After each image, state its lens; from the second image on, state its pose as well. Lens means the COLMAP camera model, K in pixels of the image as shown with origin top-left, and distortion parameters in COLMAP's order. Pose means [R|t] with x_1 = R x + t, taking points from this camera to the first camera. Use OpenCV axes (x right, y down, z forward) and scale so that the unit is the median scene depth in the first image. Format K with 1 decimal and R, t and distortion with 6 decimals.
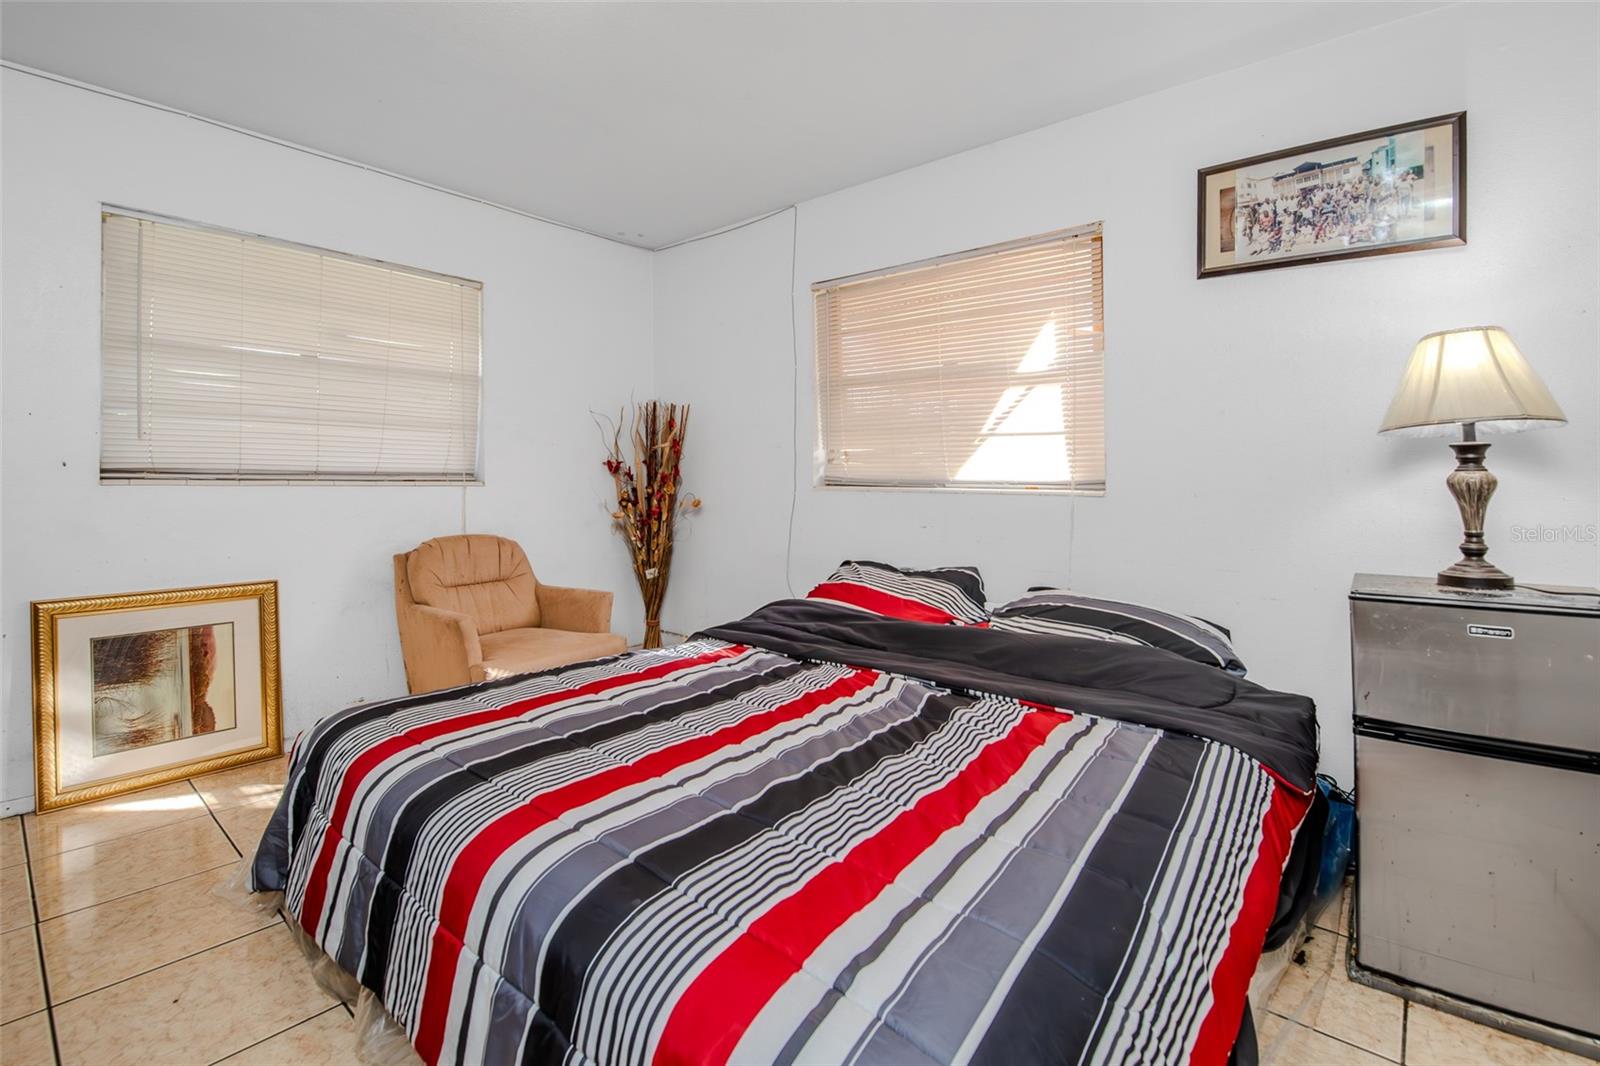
lens RADIAL K [[709.3, 0, 800.1], [0, 709.3, 463.3], [0, 0, 1]] dist [-0.039622, -0.000116]
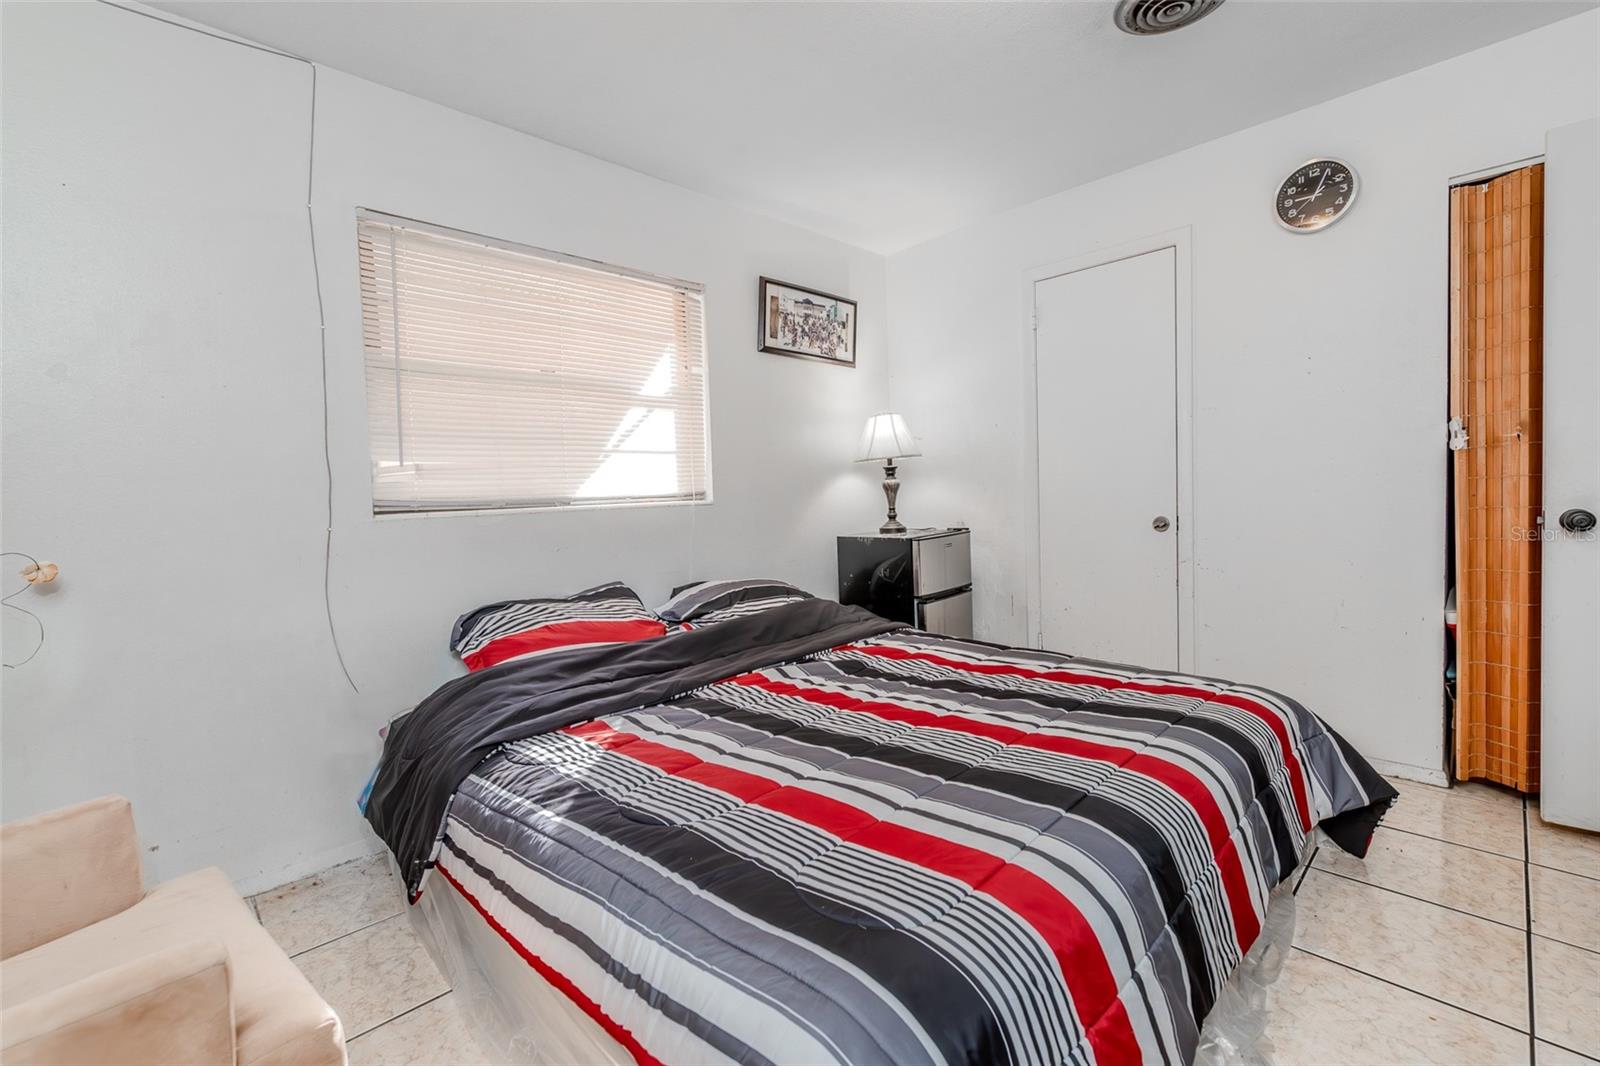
lens RADIAL K [[715.3, 0, 797.3], [0, 715.3, 500.1], [0, 0, 1]] dist [-0.000822, -0.000130]
pose [[0.059561, -0.027602, 0.997843, -0.996228], [0.015589, 0.999521, 0.026718, 0.009140], [-0.998103, 0.013964, 0.059963, 0.897482]]
